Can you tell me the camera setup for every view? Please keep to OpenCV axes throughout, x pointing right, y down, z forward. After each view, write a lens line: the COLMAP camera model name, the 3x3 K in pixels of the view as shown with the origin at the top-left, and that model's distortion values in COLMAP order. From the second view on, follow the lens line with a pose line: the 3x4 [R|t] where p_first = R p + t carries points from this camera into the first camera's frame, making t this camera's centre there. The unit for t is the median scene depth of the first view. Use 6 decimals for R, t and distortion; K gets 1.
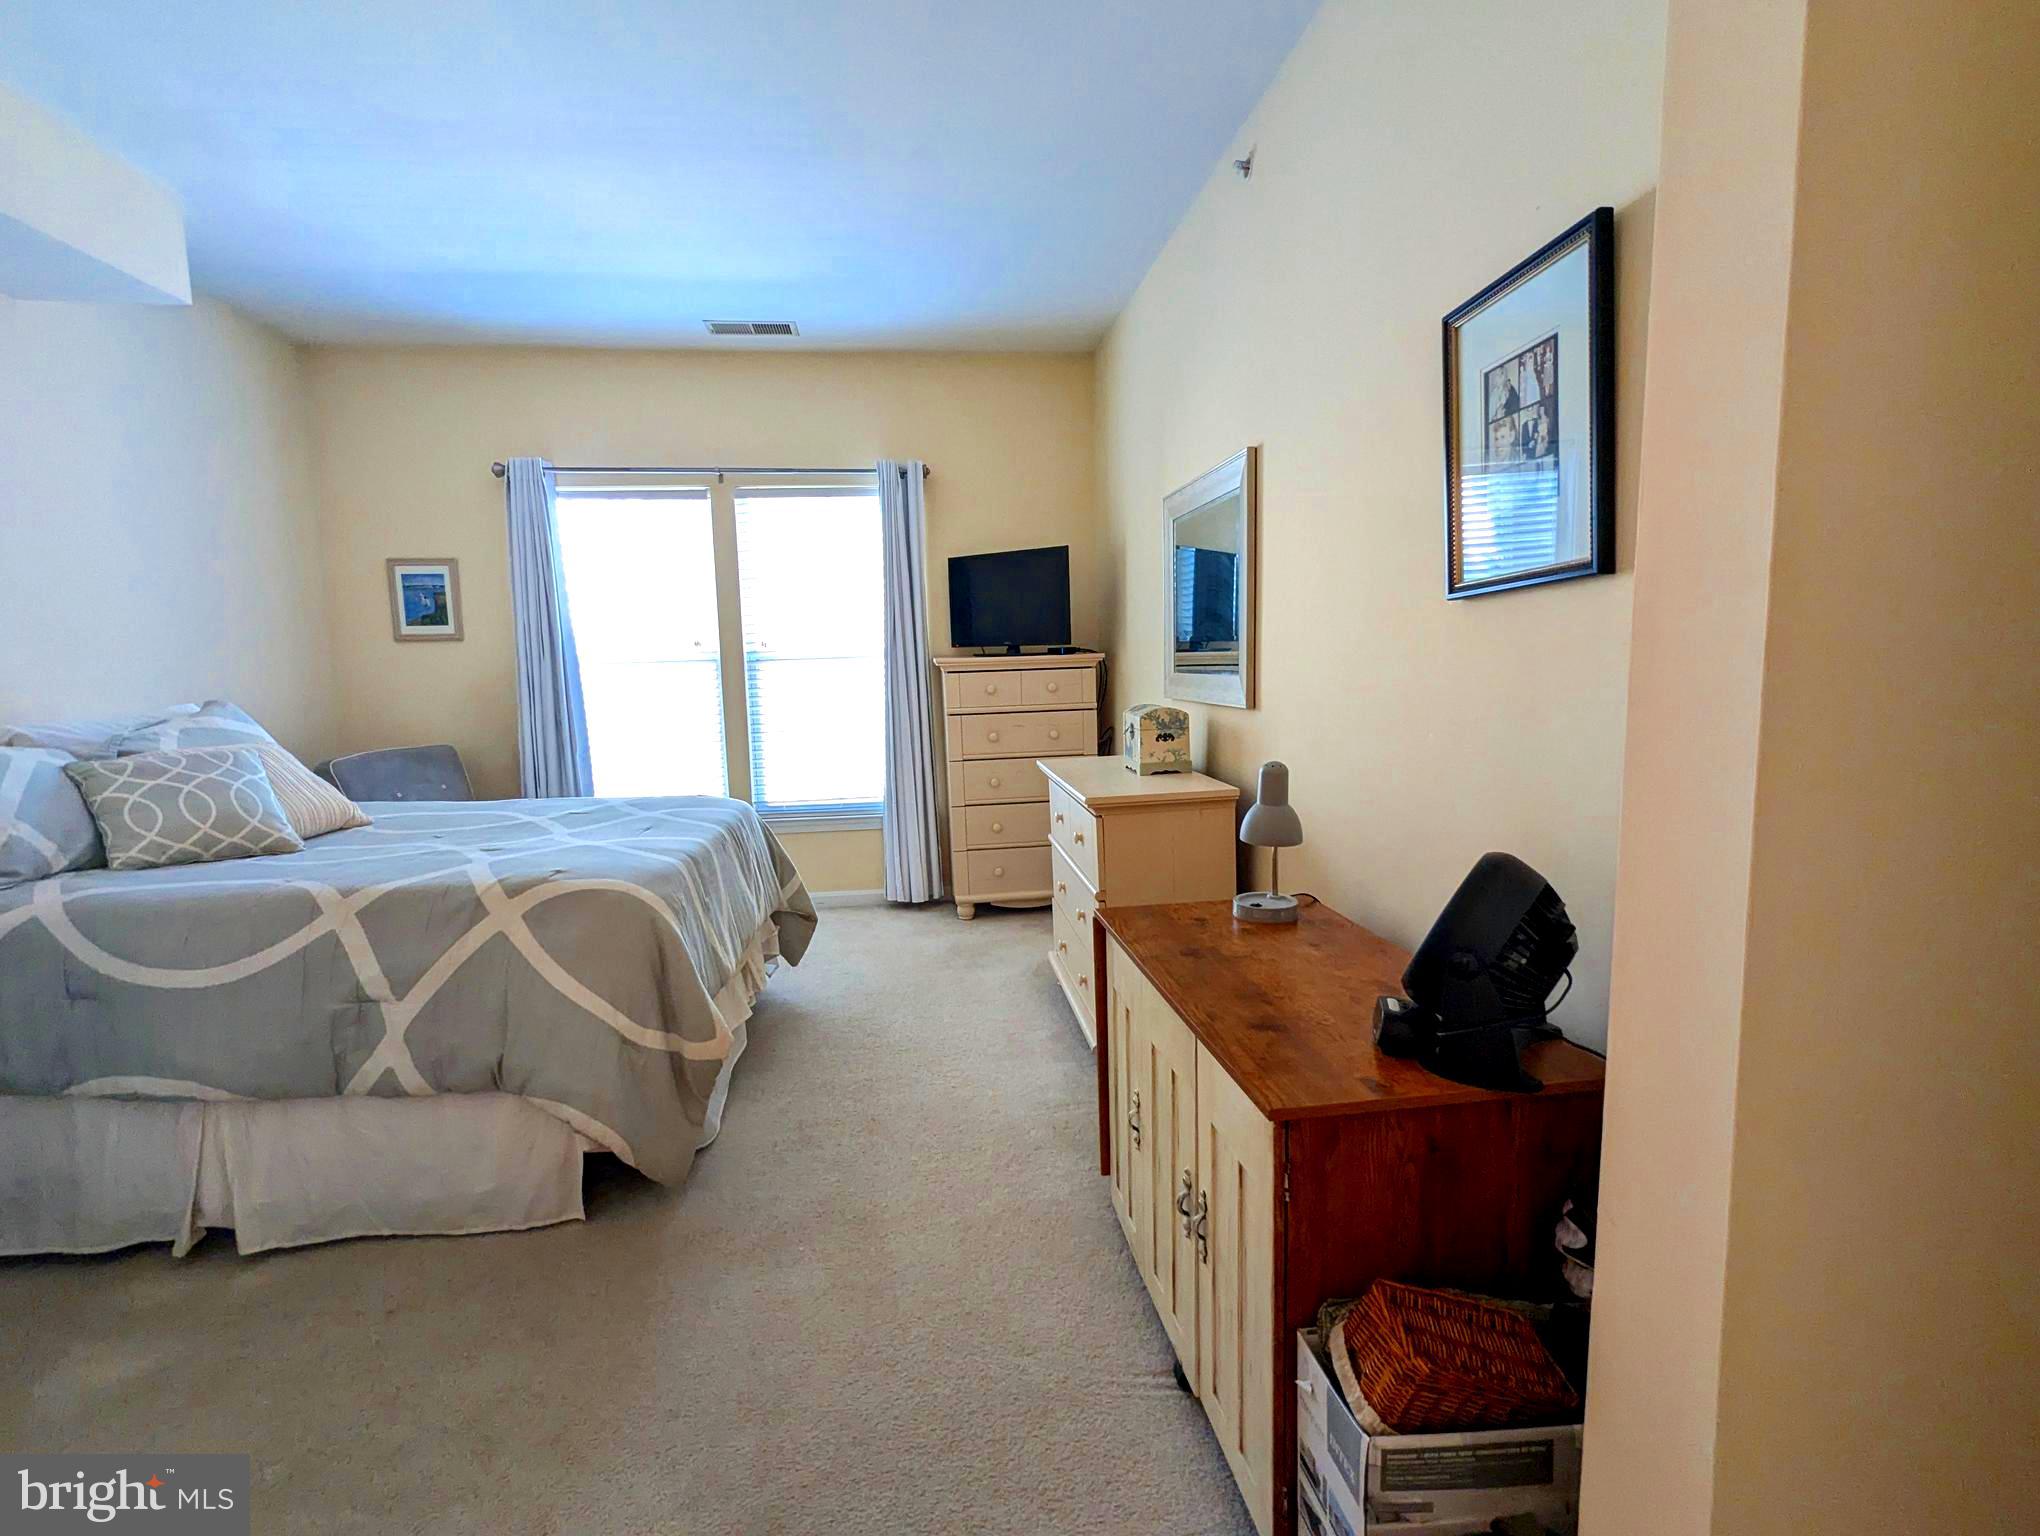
lens RADIAL K [[980.4, 0, 1020.2], [0, 980.4, 772.1], [0, 0, 1]] dist [-0.003862, 0.000355]
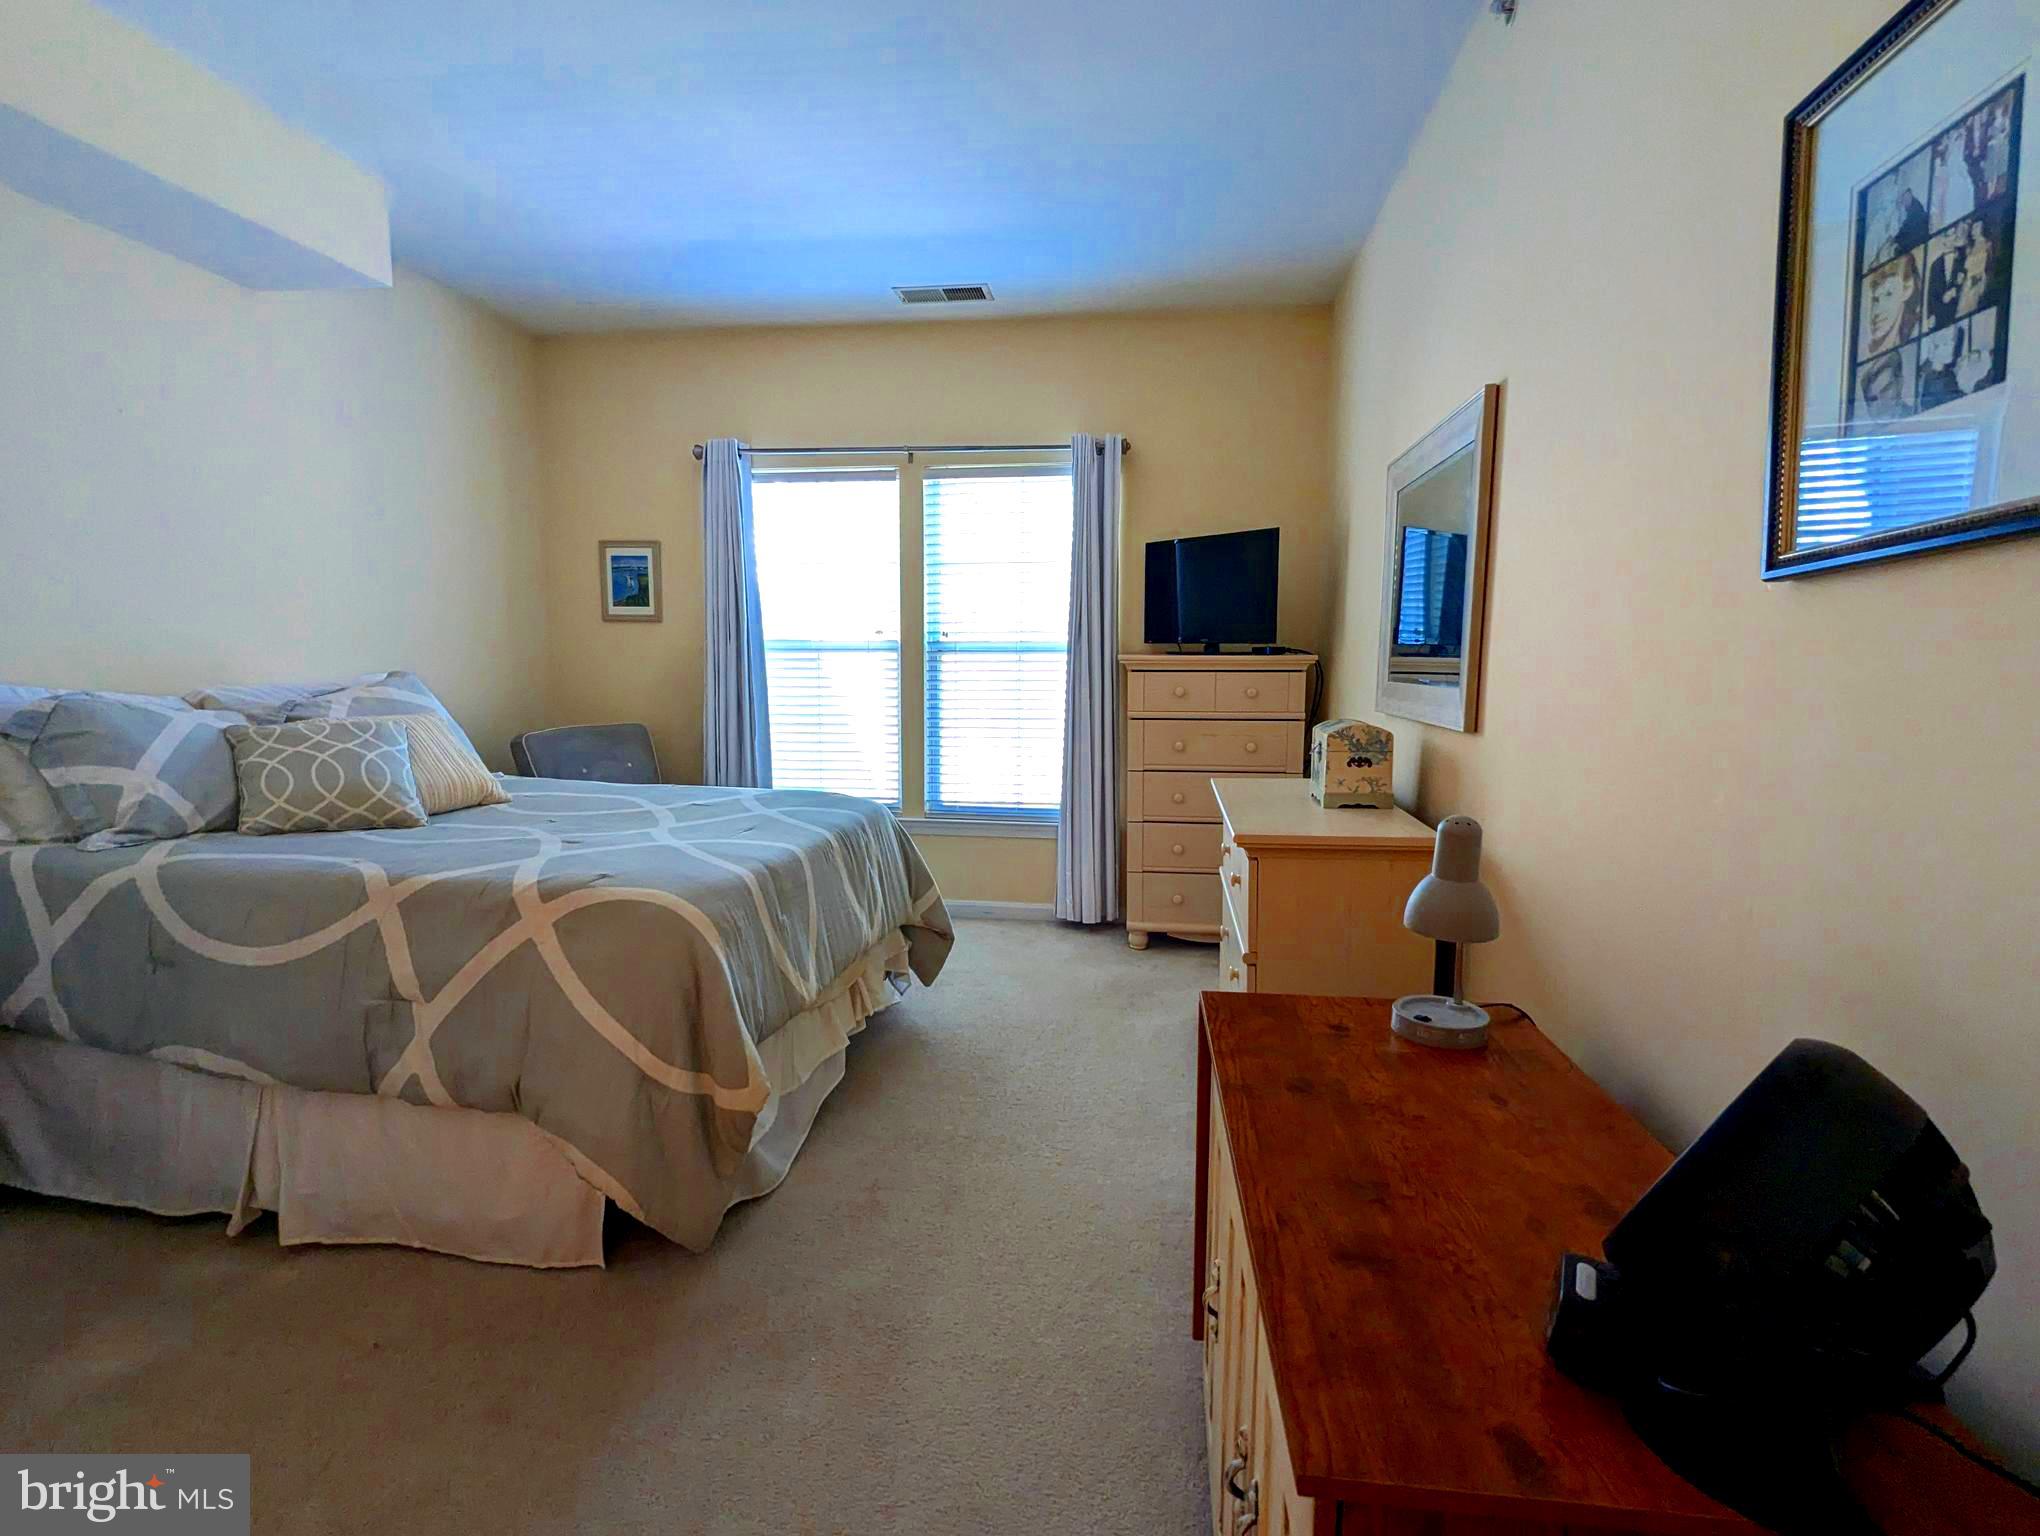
lens RADIAL K [[982.3, 0, 1020.0], [0, 982.3, 768.0], [0, 0, 1]] dist [0.002139, 0.000310]
pose [[0.965588, 0.061566, -0.252685, 0.073188], [-0.061912, 0.998060, 0.006591, -0.016581], [0.252601, 0.009280, 0.967526, 0.140671]]
